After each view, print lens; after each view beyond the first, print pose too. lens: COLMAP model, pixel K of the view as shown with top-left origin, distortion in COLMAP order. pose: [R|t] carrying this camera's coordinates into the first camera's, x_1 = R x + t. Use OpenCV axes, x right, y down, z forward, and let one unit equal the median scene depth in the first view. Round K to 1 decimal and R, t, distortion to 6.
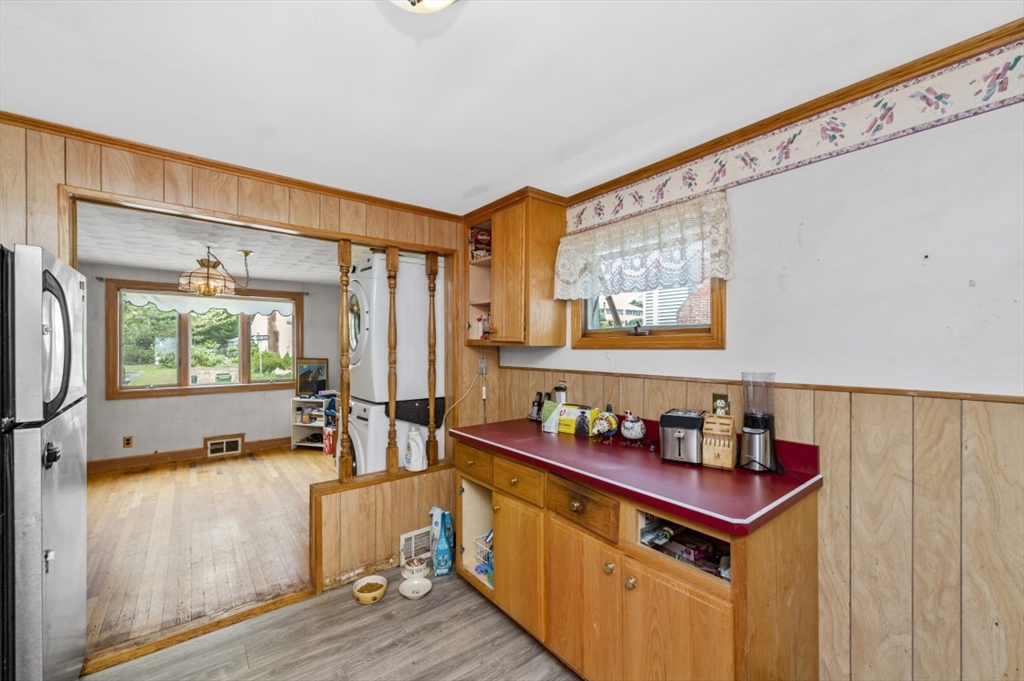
lens RADIAL K [[406.4, 0, 515.4], [0, 406.4, 346.4], [0, 0, 1]] dist [-0.006058, 0.000152]
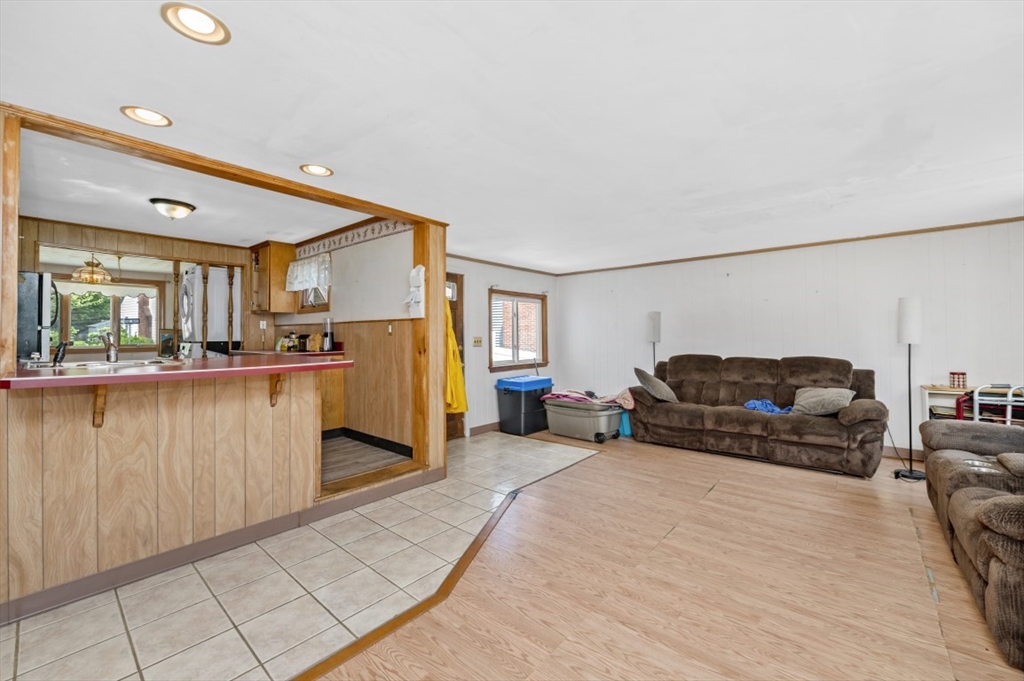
lens RADIAL K [[406.4, 0, 502.0], [0, 406.4, 327.4], [0, 0, 1]] dist [-0.006058, 0.000152]
pose [[0.983361, 0.001495, 0.181654, 0.714704], [0.001417, 0.999873, -0.015900, 0.097454], [-0.181655, 0.015893, 0.983234, -1.130227]]
